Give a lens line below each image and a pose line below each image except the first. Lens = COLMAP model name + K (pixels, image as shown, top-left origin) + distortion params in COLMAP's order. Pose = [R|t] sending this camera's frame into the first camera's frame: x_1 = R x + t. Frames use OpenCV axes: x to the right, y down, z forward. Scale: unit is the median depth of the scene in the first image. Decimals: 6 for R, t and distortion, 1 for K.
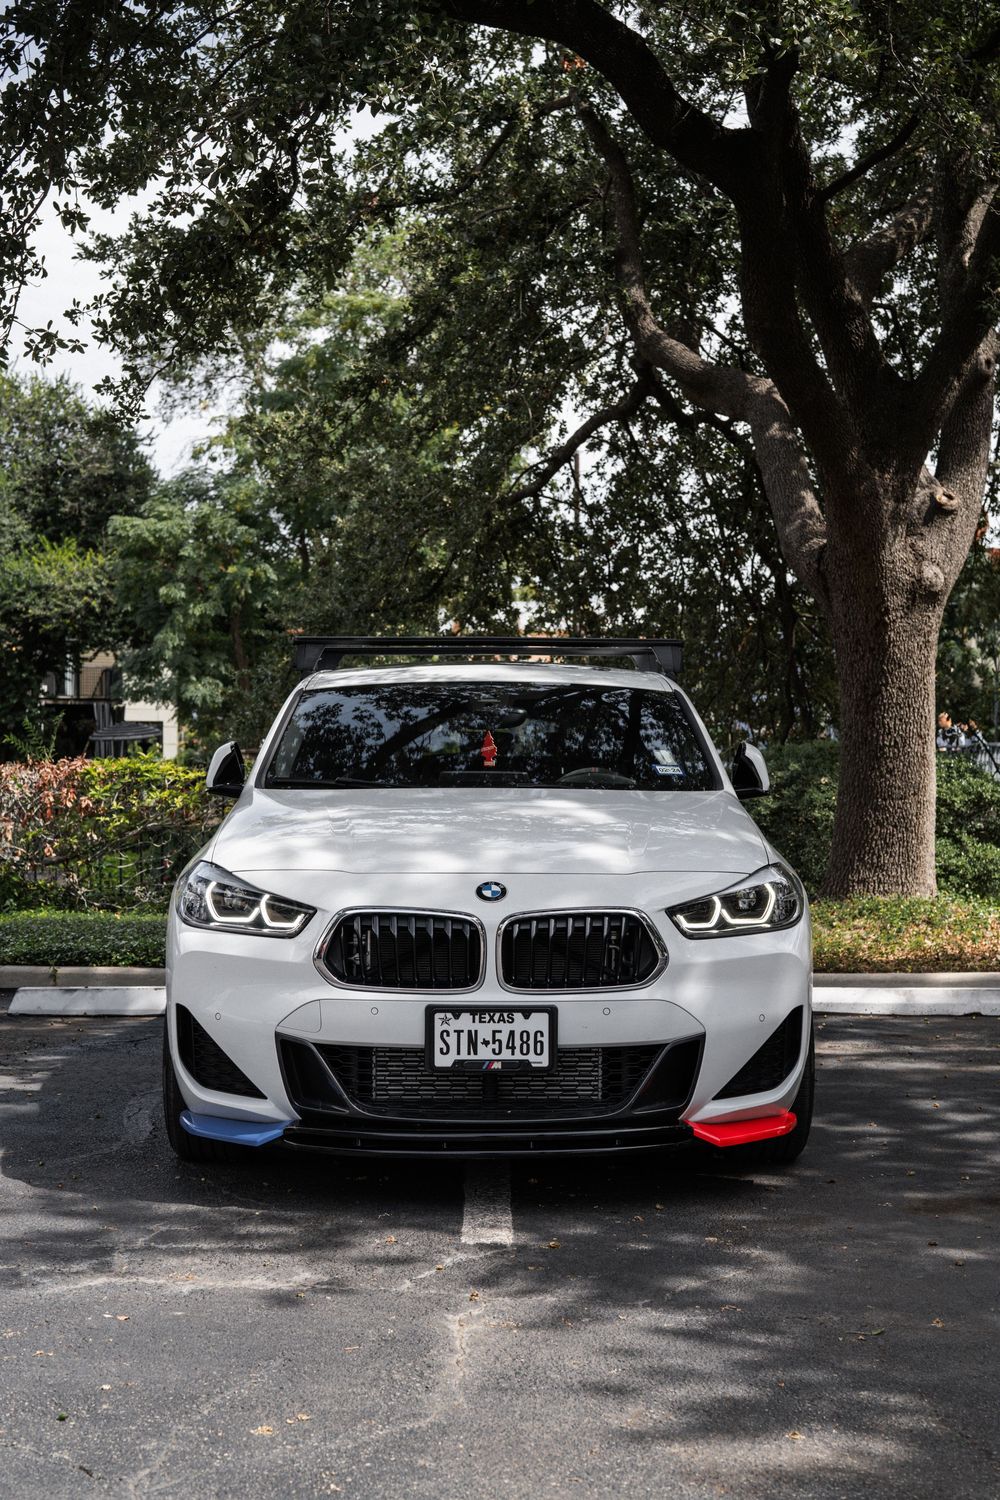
lens RADIAL K [[2199.2, 0, 500.0], [0, 2199.2, 750.0], [0, 0, 1]] dist [-0.033415, -0.032655]
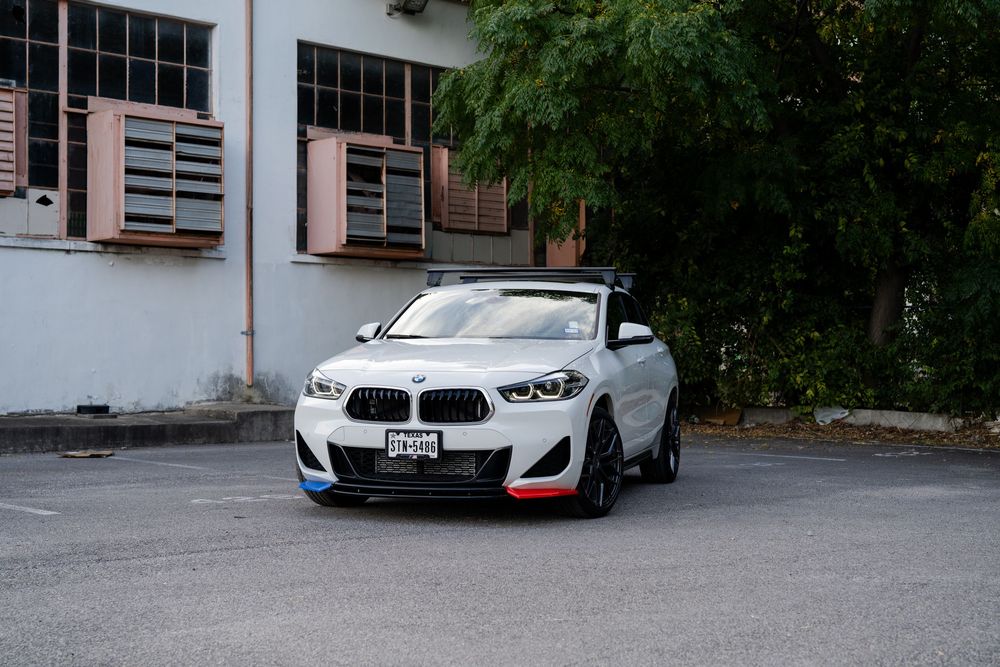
lens RADIAL K [[1466.1, 0, 500.0], [0, 1466.1, 333.5], [0, 0, 1]] dist [-0.033415, -0.032655]
pose [[0.960175, -0.001094, -0.279396, 0.487327], [-0.003957, 0.999839, -0.017512, 0.044518], [0.279371, 0.017920, 0.960016, -0.389131]]
